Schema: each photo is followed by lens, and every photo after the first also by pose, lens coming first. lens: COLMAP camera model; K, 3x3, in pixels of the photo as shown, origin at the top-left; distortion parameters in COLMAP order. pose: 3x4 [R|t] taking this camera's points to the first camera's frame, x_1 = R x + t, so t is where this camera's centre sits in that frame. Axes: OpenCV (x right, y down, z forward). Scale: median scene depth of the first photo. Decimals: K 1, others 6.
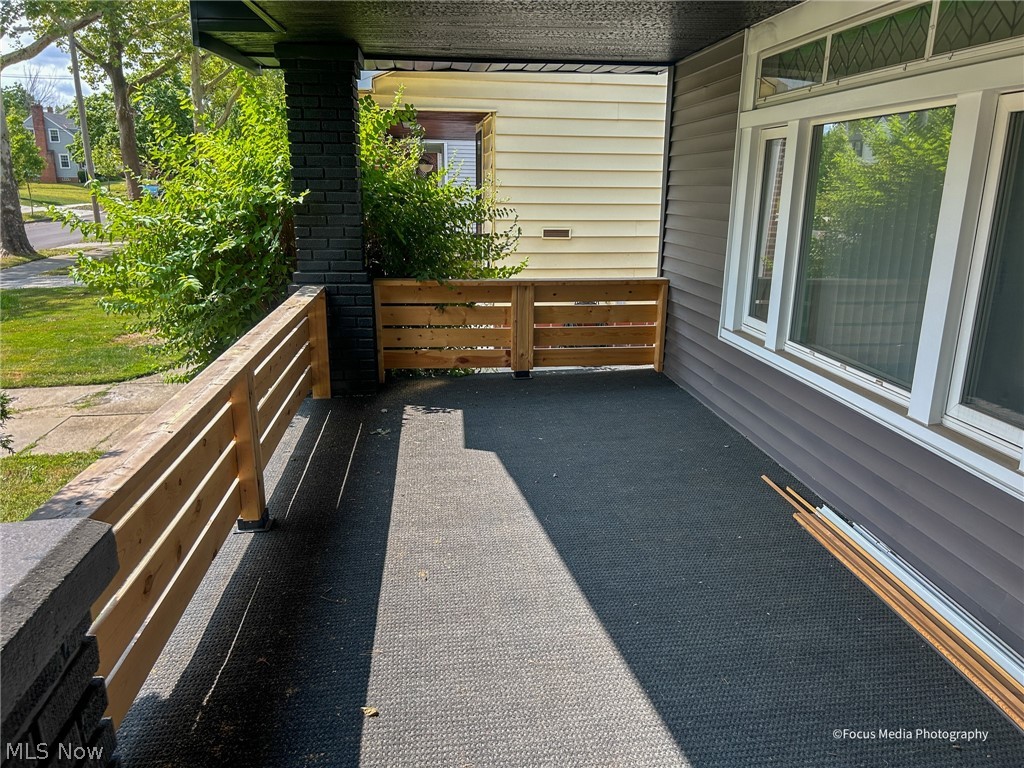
lens RADIAL K [[778.3, 0, 512.0], [0, 778.3, 384.0], [0, 0, 1]] dist [0.031873, -0.011648]
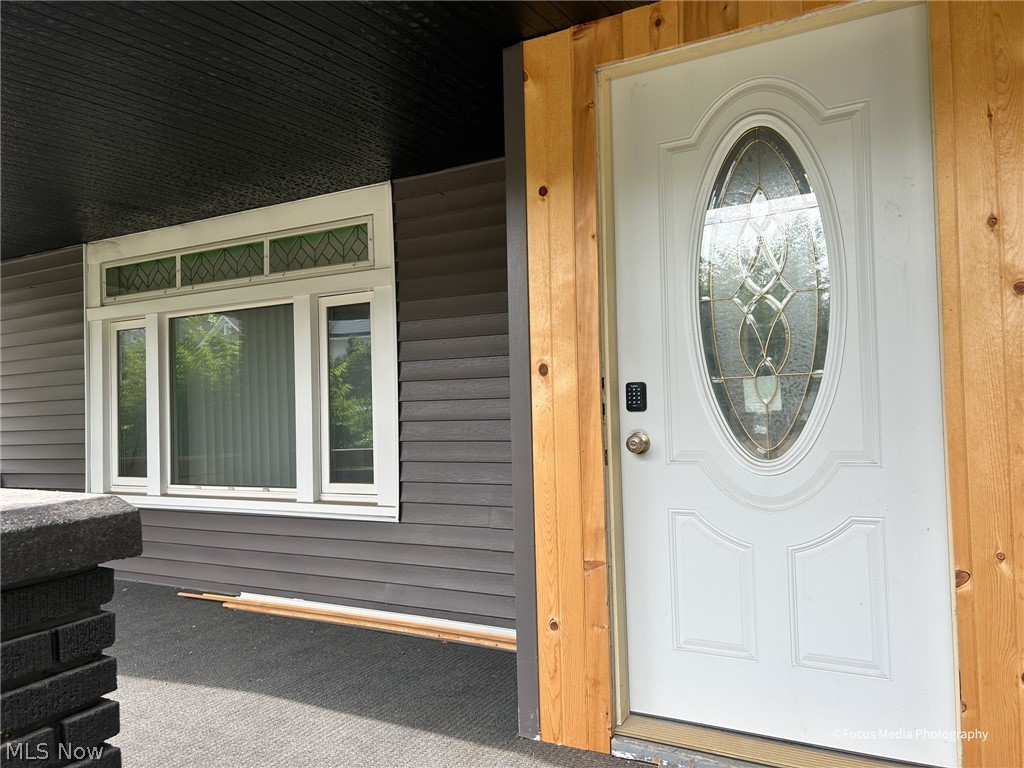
lens RADIAL K [[778.3, 0, 512.0], [0, 778.3, 384.0], [0, 0, 1]] dist [0.031873, -0.011648]
pose [[0.591485, -0.011815, 0.806229, -0.366602], [0.239486, 0.957346, -0.161667, 0.137934], [-0.769930, 0.288704, 0.569085, -0.172818]]
